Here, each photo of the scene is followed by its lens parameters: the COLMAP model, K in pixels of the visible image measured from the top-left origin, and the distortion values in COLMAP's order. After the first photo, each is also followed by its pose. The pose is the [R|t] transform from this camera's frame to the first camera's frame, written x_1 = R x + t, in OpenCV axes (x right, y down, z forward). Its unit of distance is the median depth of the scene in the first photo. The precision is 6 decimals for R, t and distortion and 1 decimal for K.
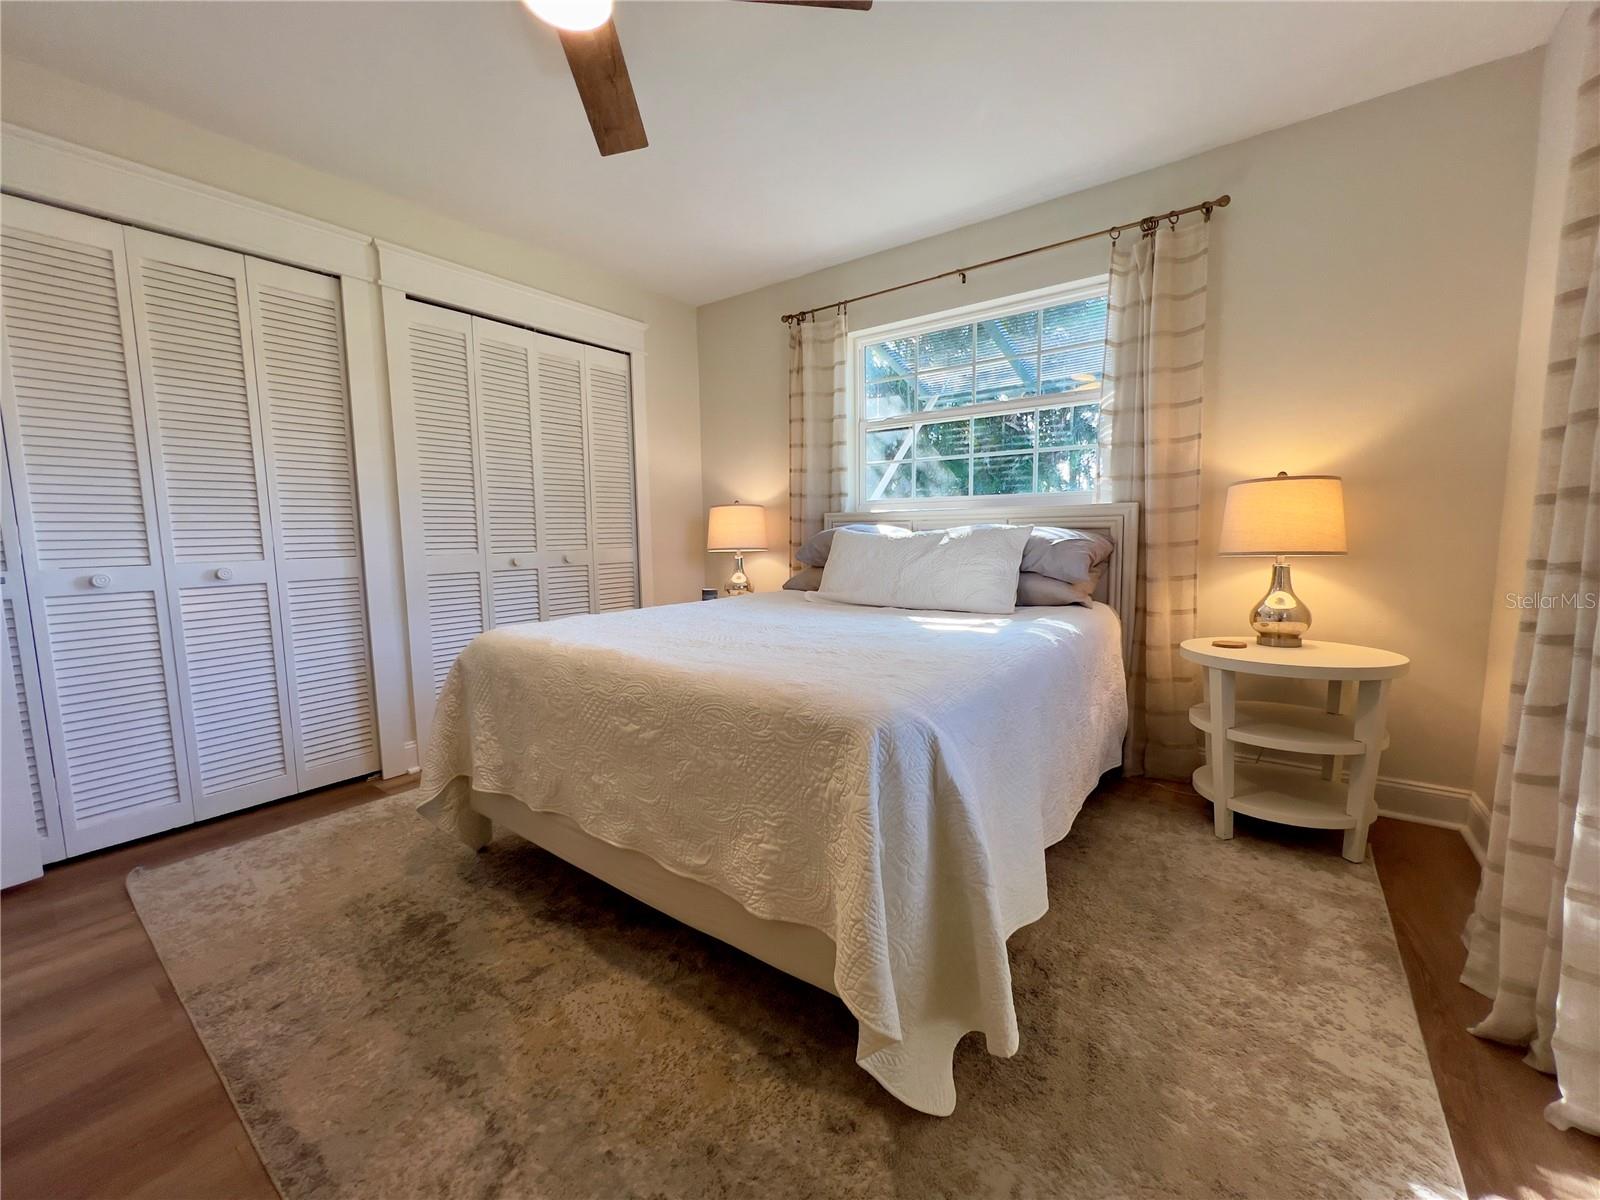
lens RADIAL K [[638.6, 0, 797.3], [0, 638.6, 598.5], [0, 0, 1]] dist [-0.002266, 0.000350]
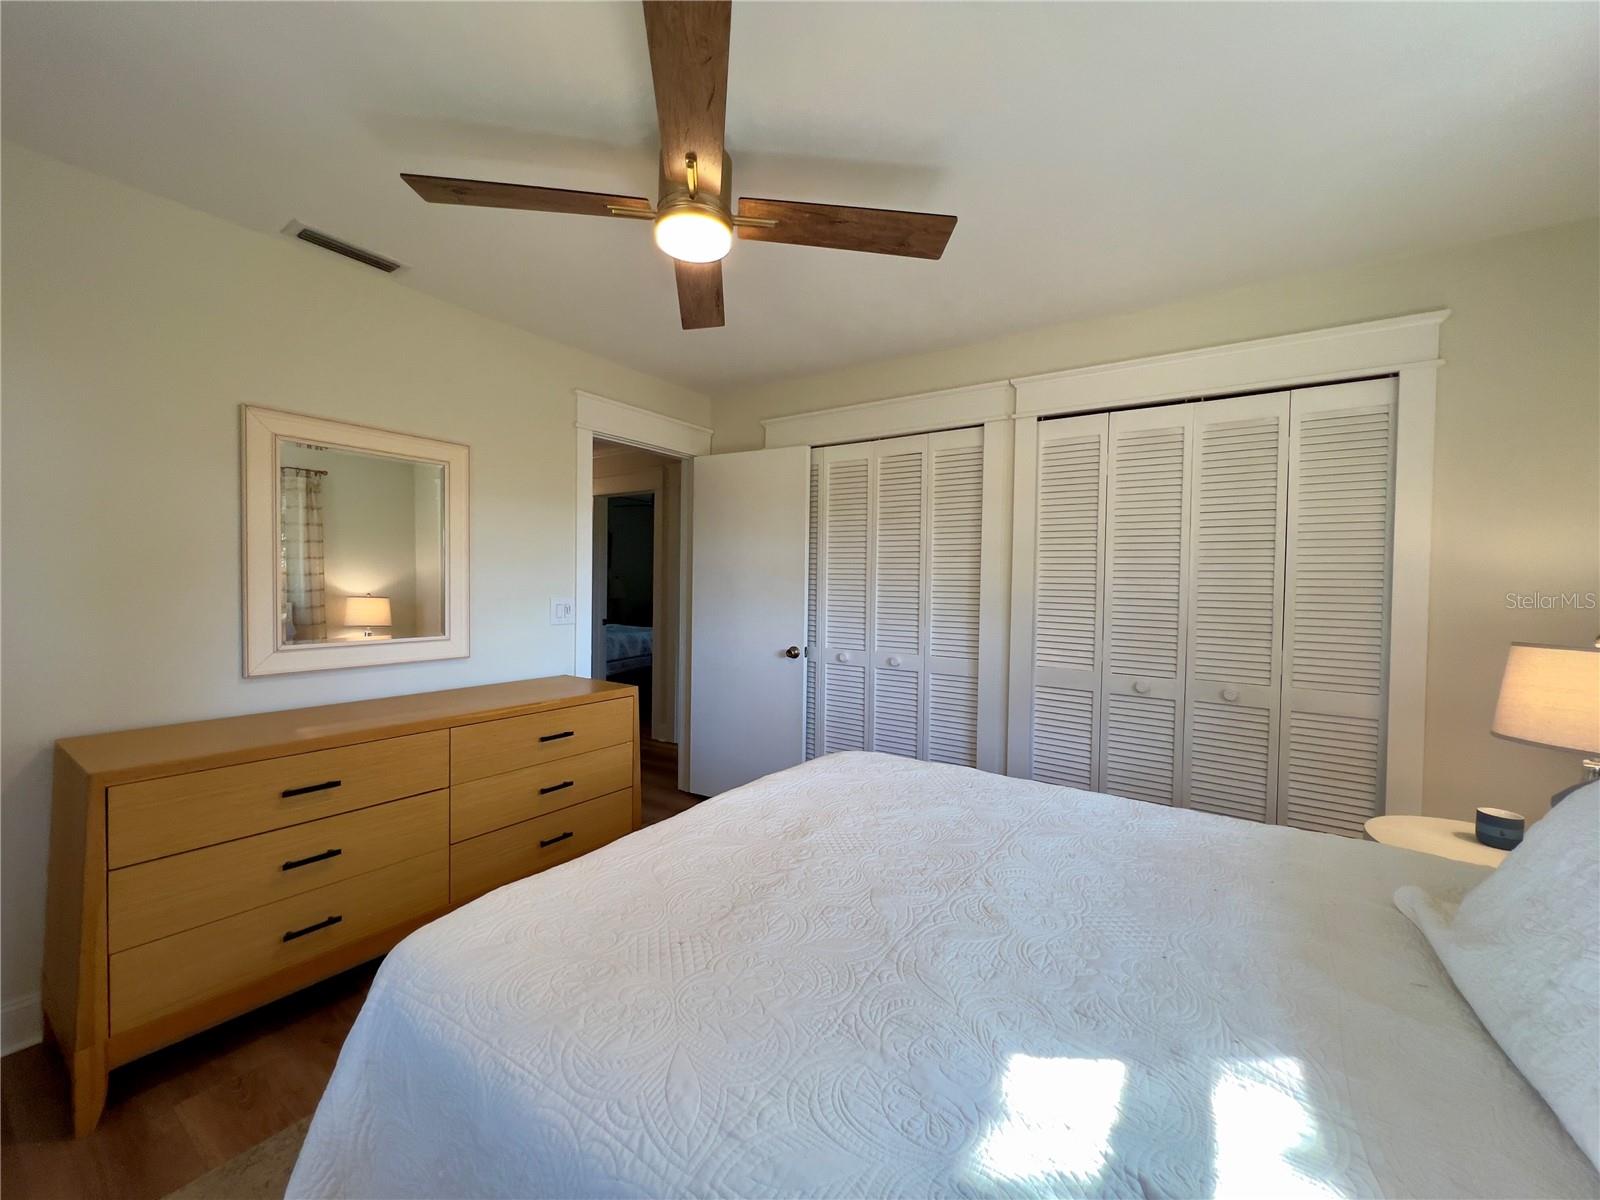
lens RADIAL K [[638.6, 0, 797.3], [0, 638.6, 598.5], [0, 0, 1]] dist [-0.002266, 0.000350]
pose [[0.042012, 0.044572, -0.998122, 0.442097], [-0.122709, 0.991671, 0.039118, -0.182212], [0.991553, 0.120835, 0.047132, 0.618127]]
